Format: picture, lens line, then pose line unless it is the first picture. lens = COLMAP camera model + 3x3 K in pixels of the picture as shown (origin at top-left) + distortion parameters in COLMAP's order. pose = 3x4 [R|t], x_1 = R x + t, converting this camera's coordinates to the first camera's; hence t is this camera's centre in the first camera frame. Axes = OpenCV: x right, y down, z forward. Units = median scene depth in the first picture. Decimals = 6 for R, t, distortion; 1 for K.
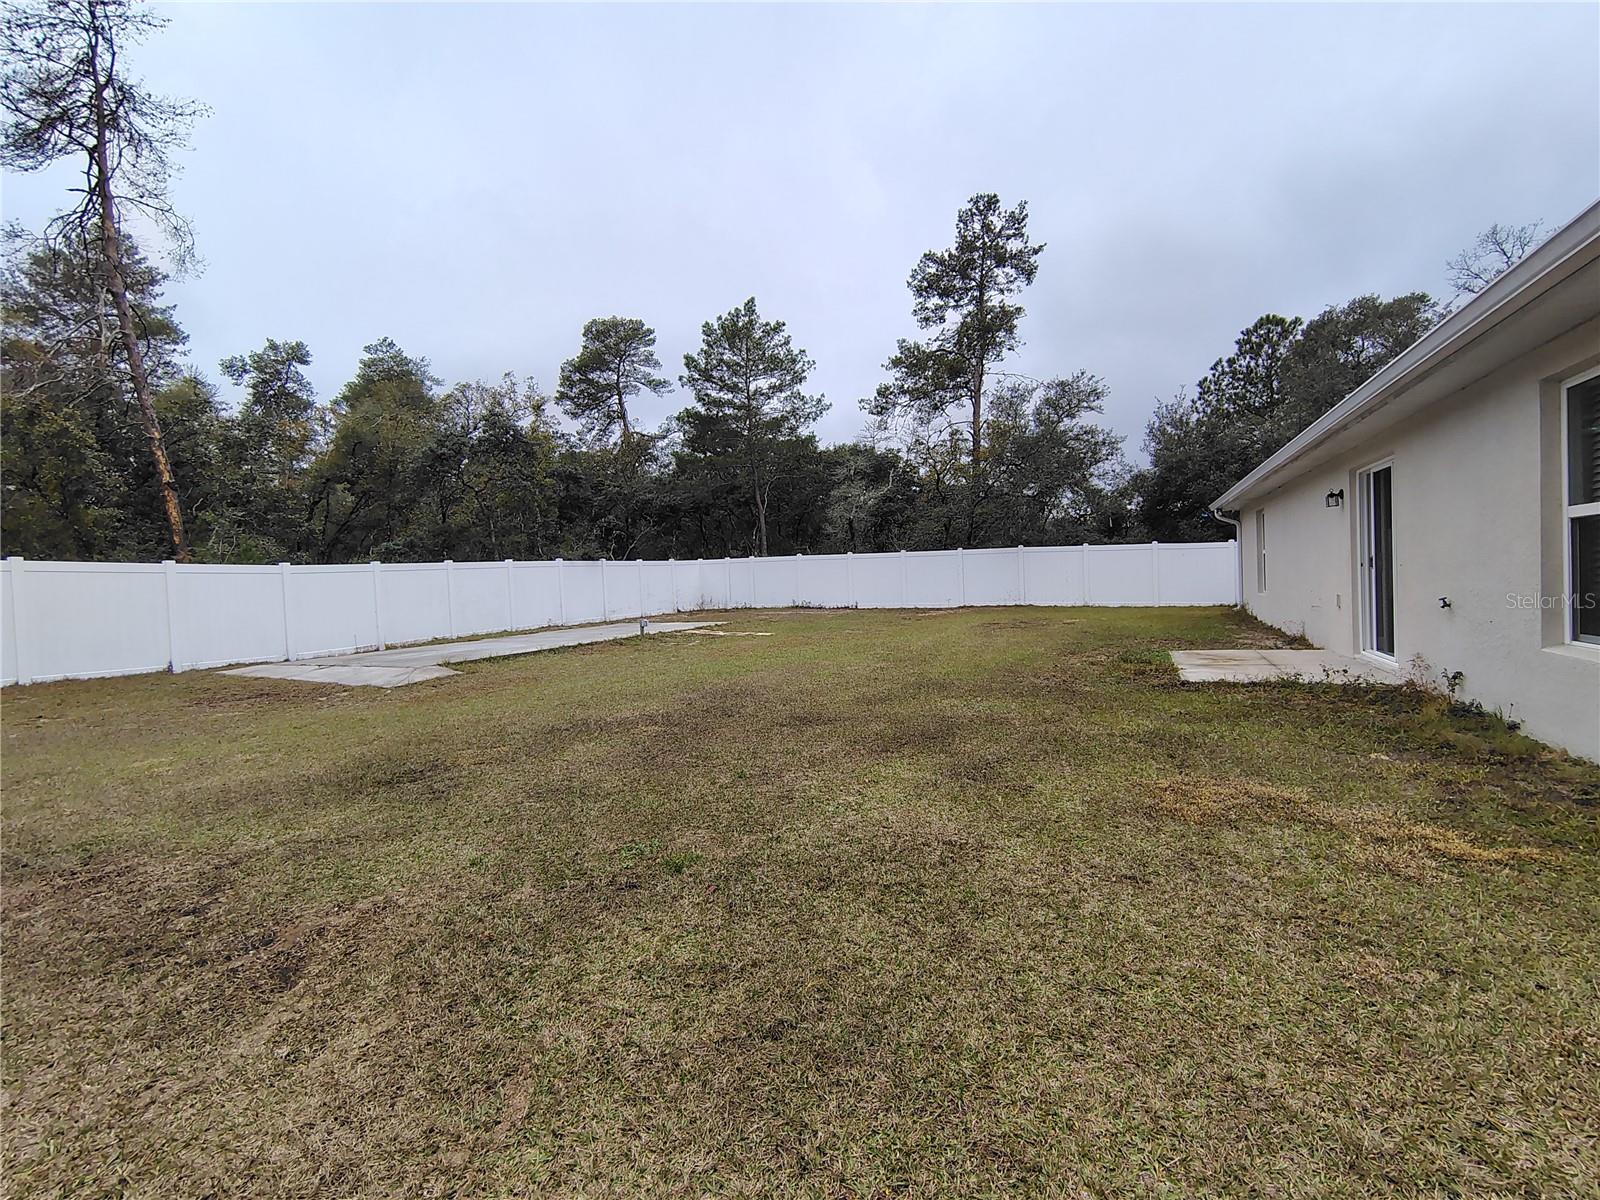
lens RADIAL K [[743.2, 0, 796.7], [0, 743.2, 591.3], [0, 0, 1]] dist [-0.003183, 0.001864]
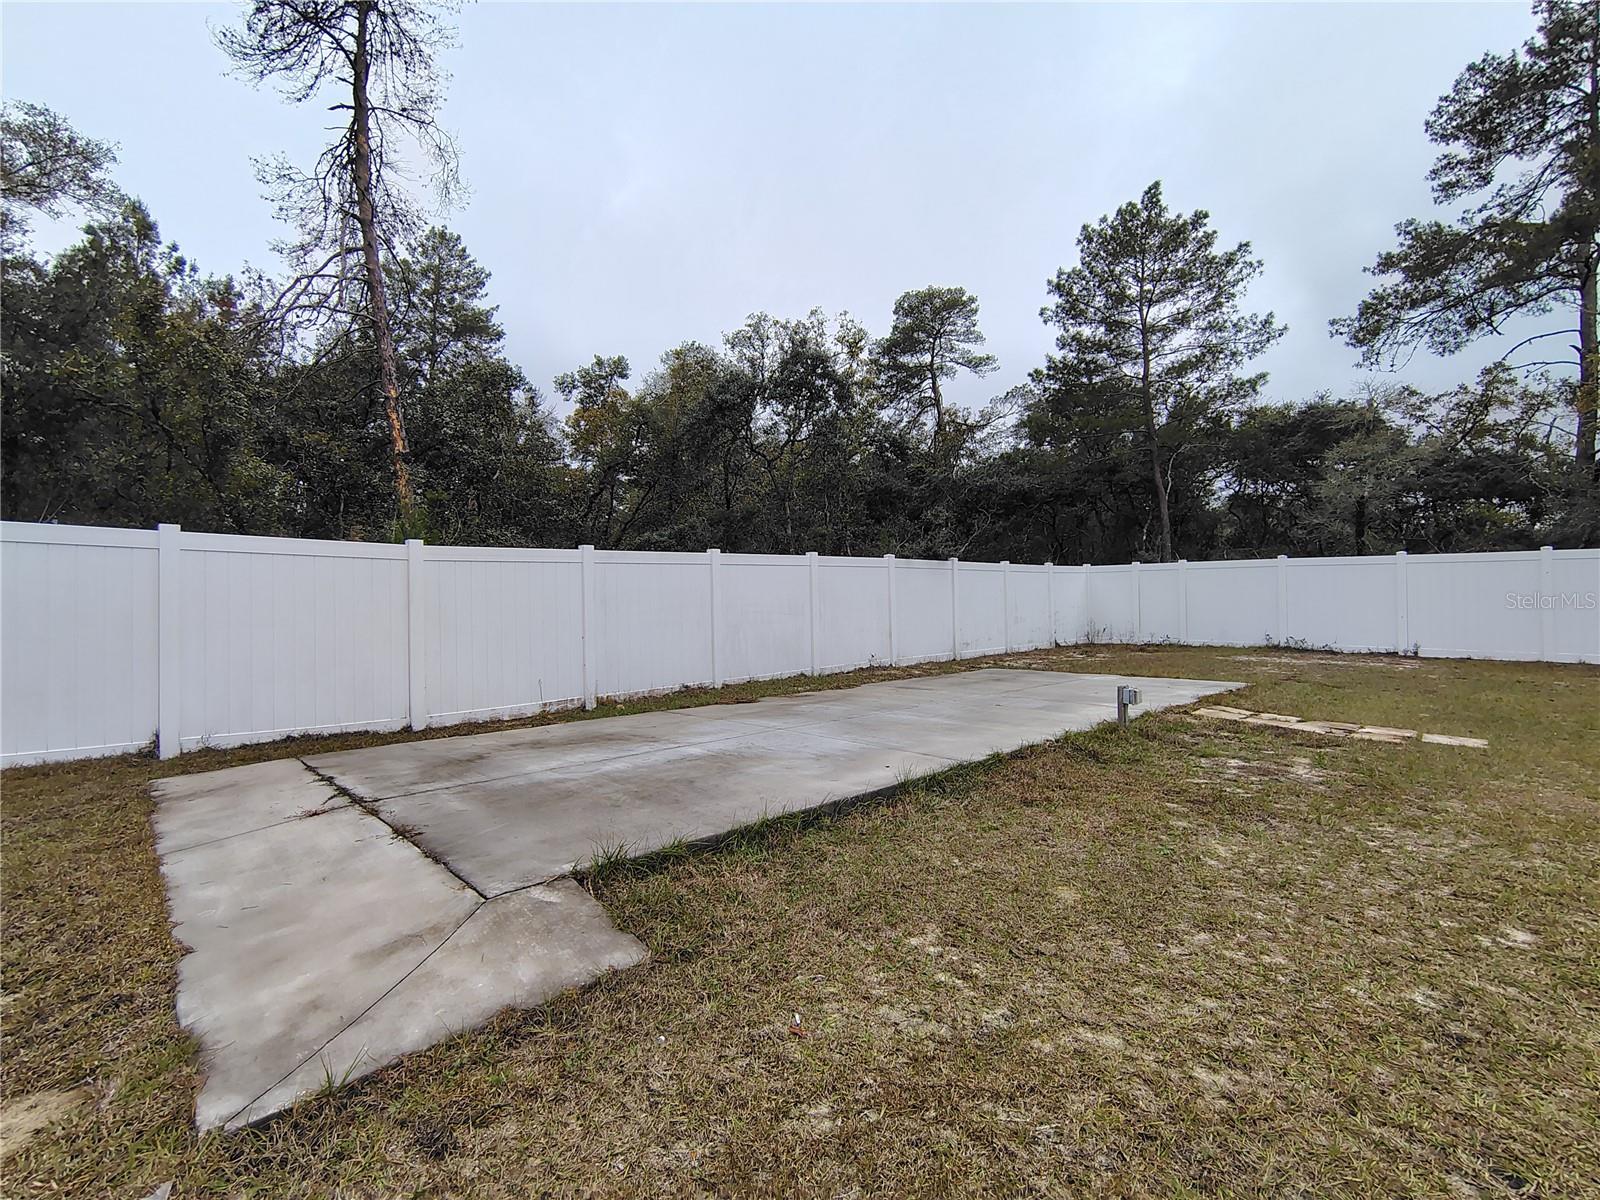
lens RADIAL K [[743.2, 0, 799.9], [0, 743.2, 600.5], [0, 0, 1]] dist [-0.003183, 0.001864]
pose [[0.930643, 0.026497, -0.364968, -0.094443], [-0.031104, 0.999493, -0.006749, -0.000222], [0.364604, 0.017633, 0.930996, 0.234945]]
